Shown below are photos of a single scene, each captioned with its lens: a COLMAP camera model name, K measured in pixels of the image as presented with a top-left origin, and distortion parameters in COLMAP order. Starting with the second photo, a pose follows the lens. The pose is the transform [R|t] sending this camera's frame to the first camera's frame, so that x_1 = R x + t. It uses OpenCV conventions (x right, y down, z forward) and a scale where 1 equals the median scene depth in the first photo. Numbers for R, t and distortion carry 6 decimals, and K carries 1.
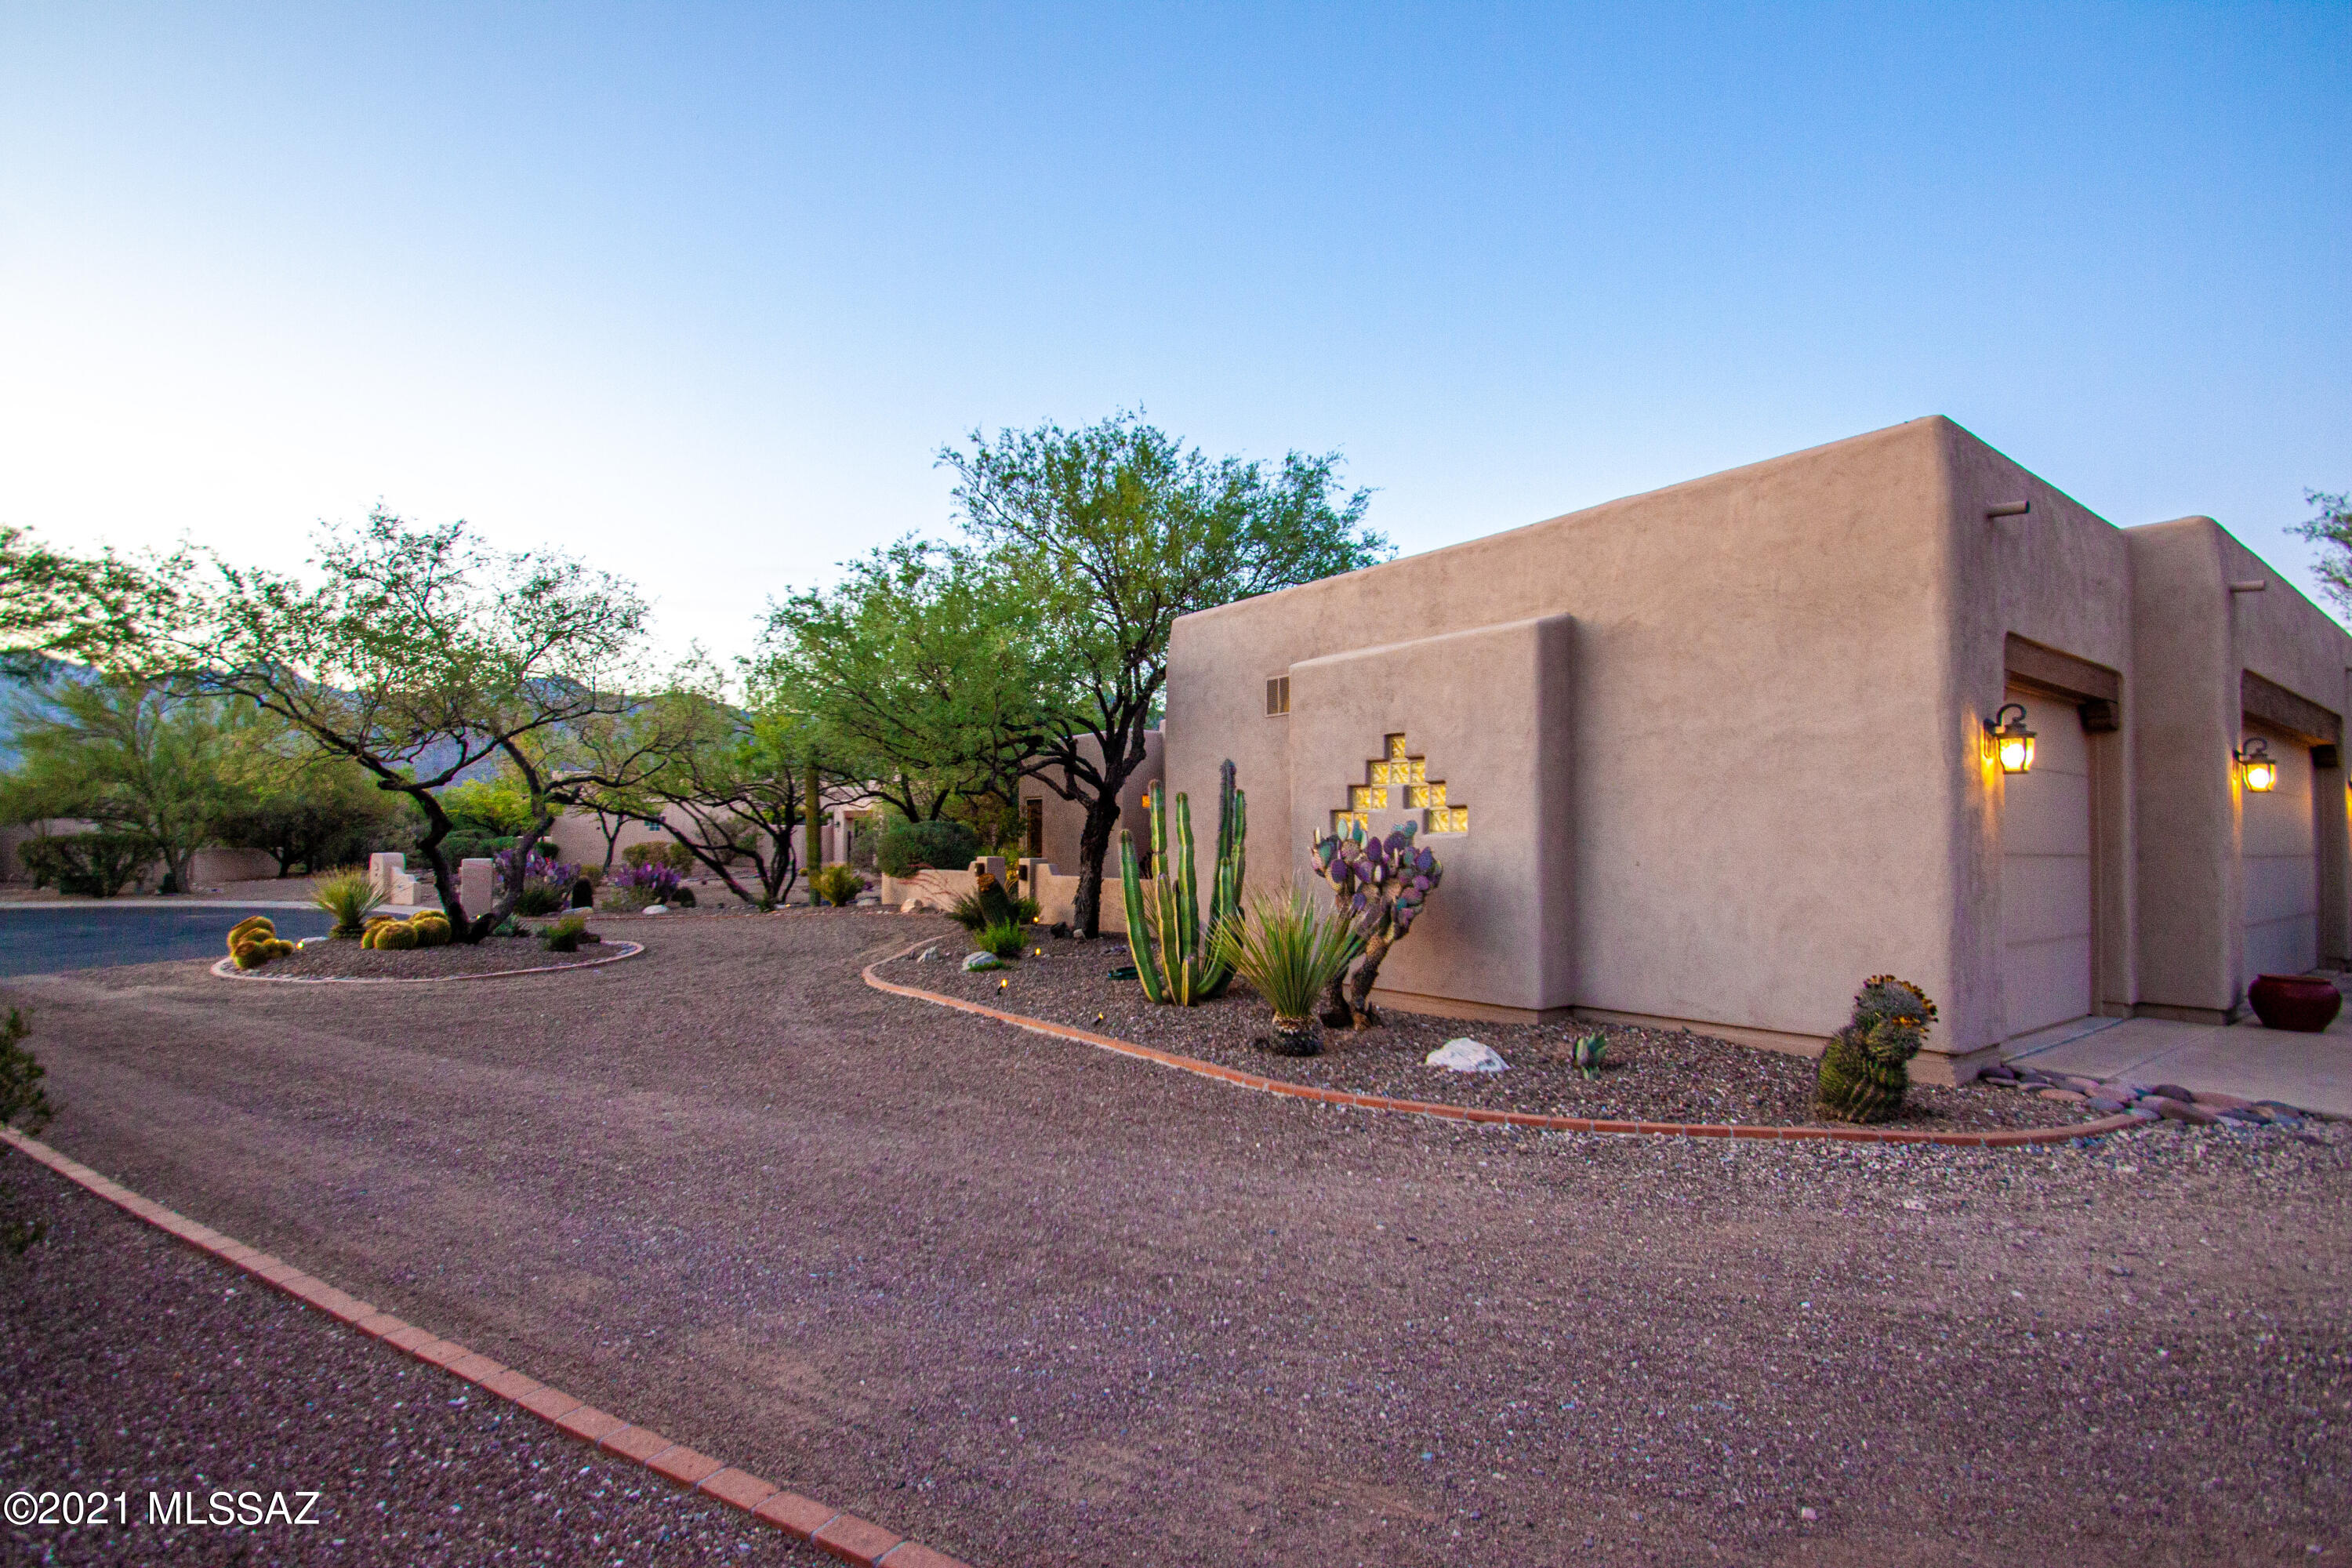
lens RADIAL K [[1106.0, 0, 1164.5], [0, 1106.0, 823.9], [0, 0, 1]] dist [0.011114, -0.016551]
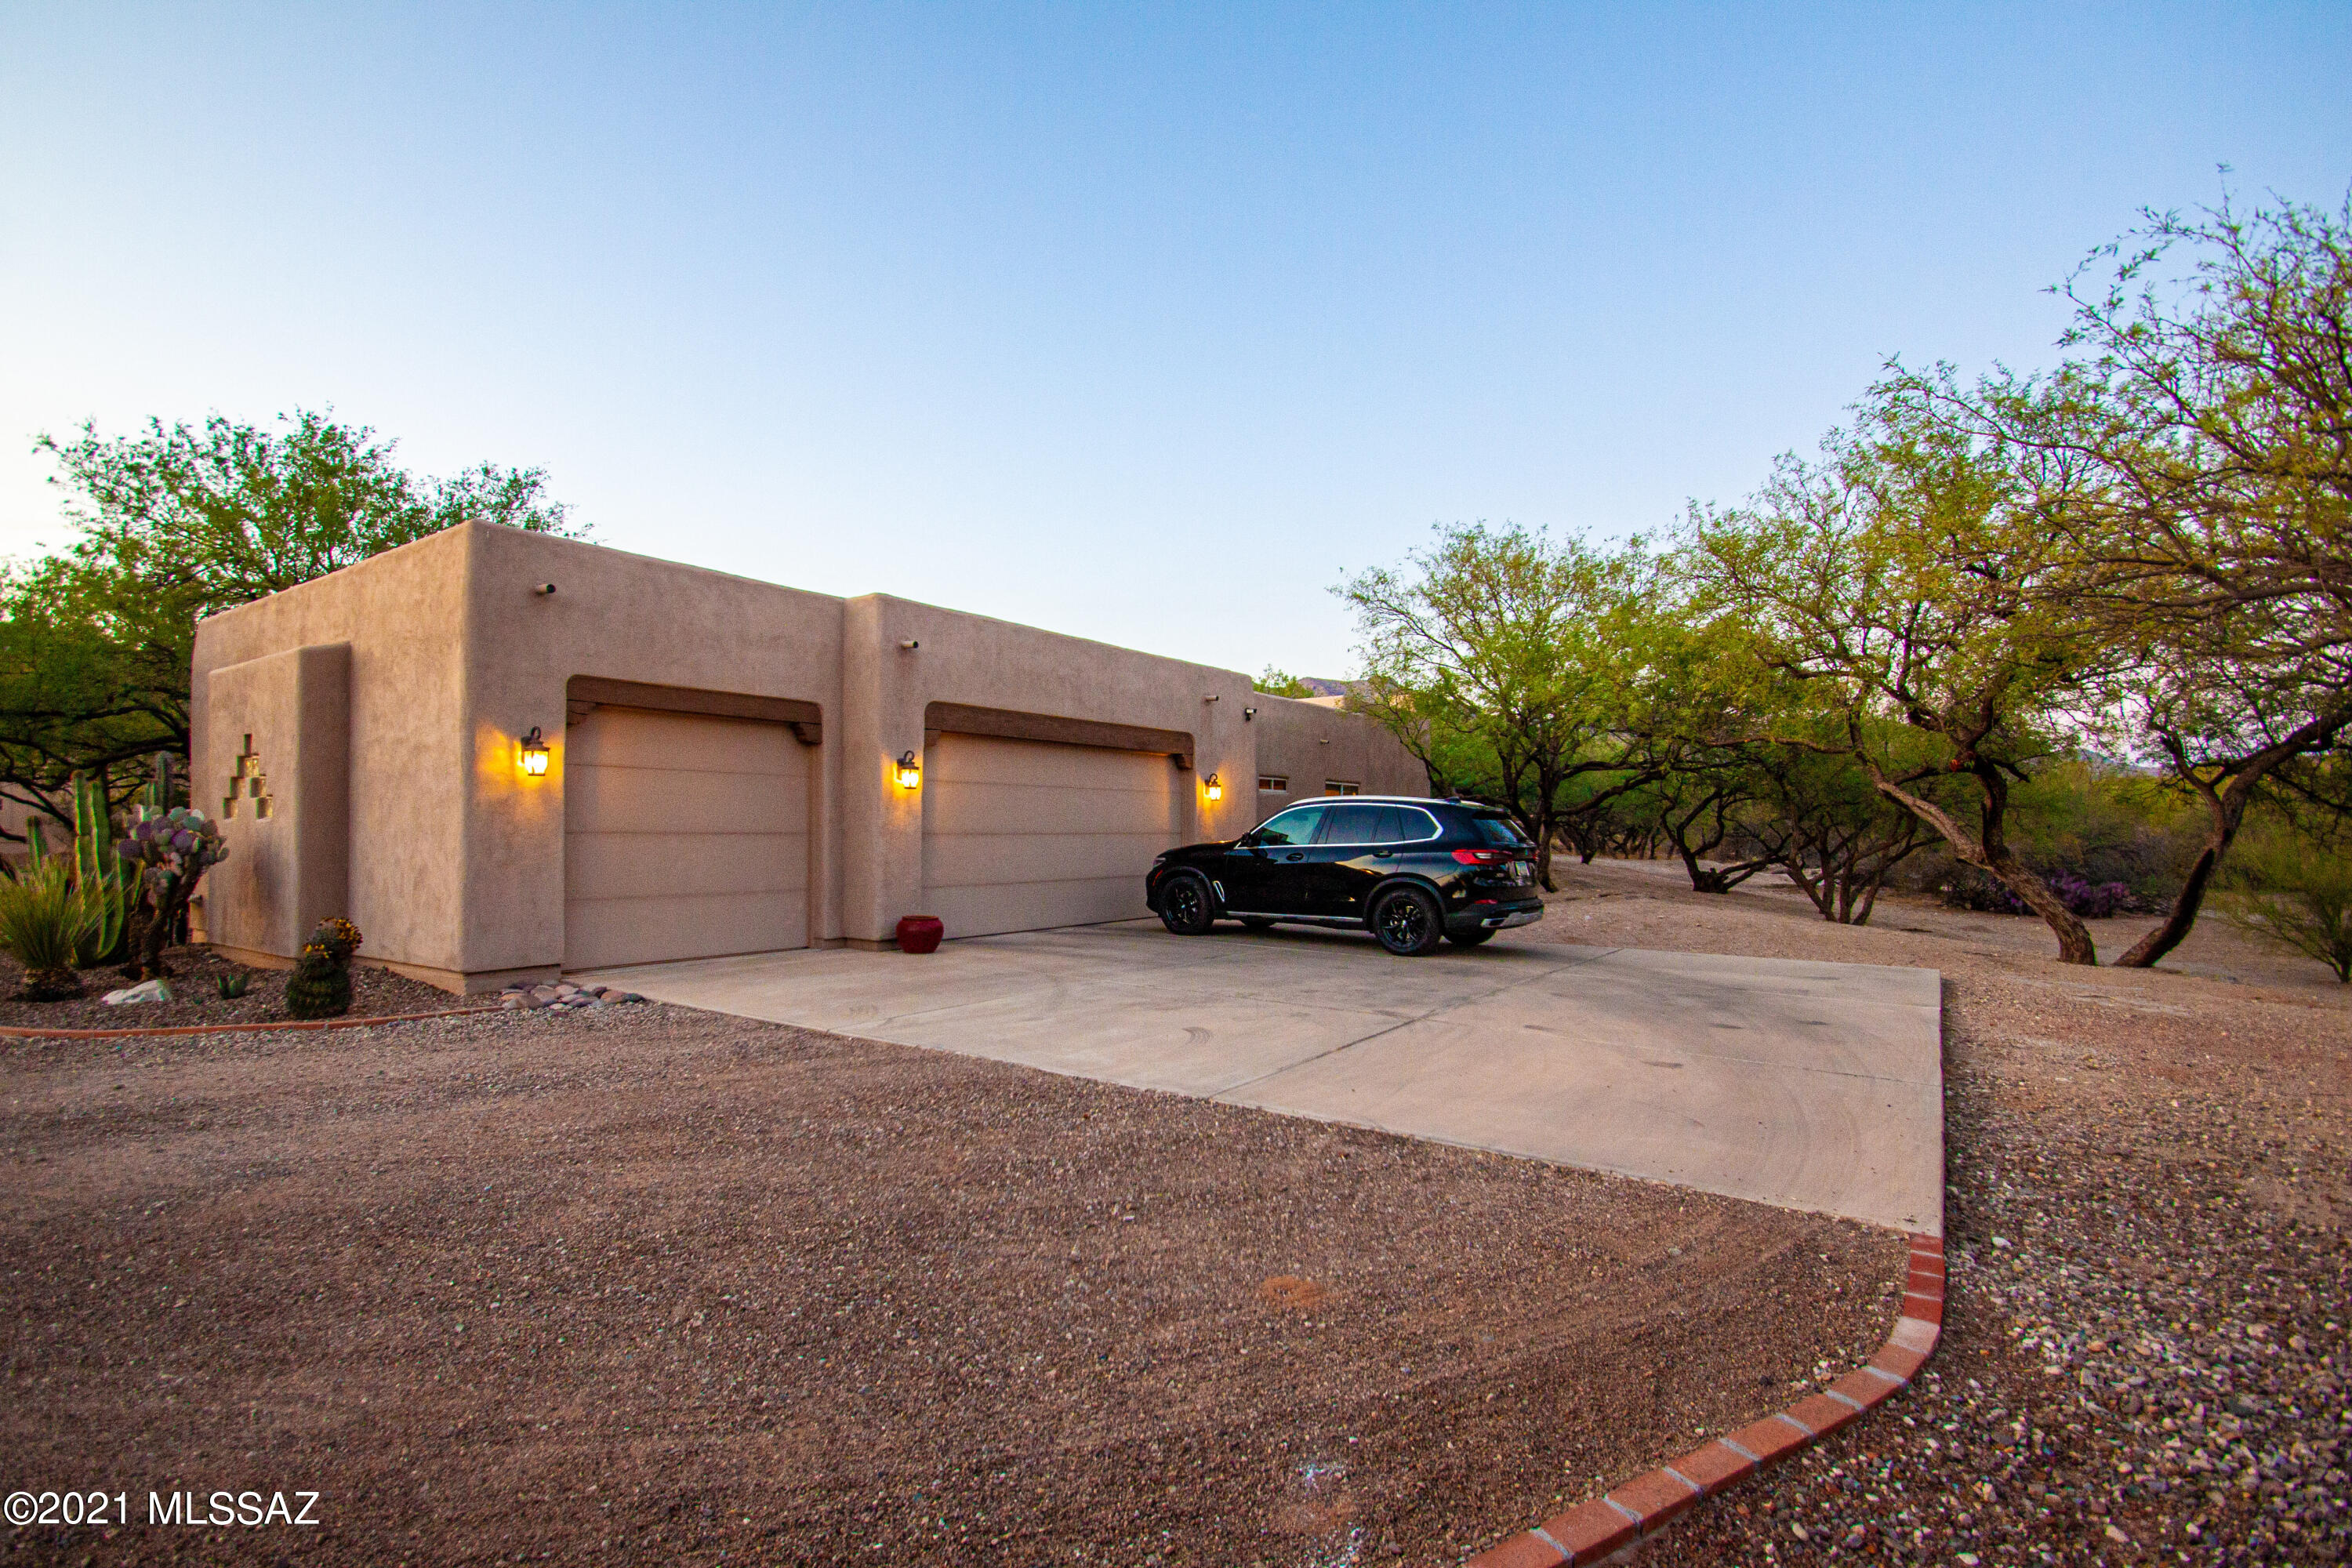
lens RADIAL K [[1106.0, 0, 1164.5], [0, 1106.0, 823.9], [0, 0, 1]] dist [0.011114, -0.016551]
pose [[0.954622, -0.001120, 0.297819, 0.912119], [-0.002685, 0.999920, 0.012369, -0.001800], [-0.297809, -0.012608, 0.954542, -0.487584]]
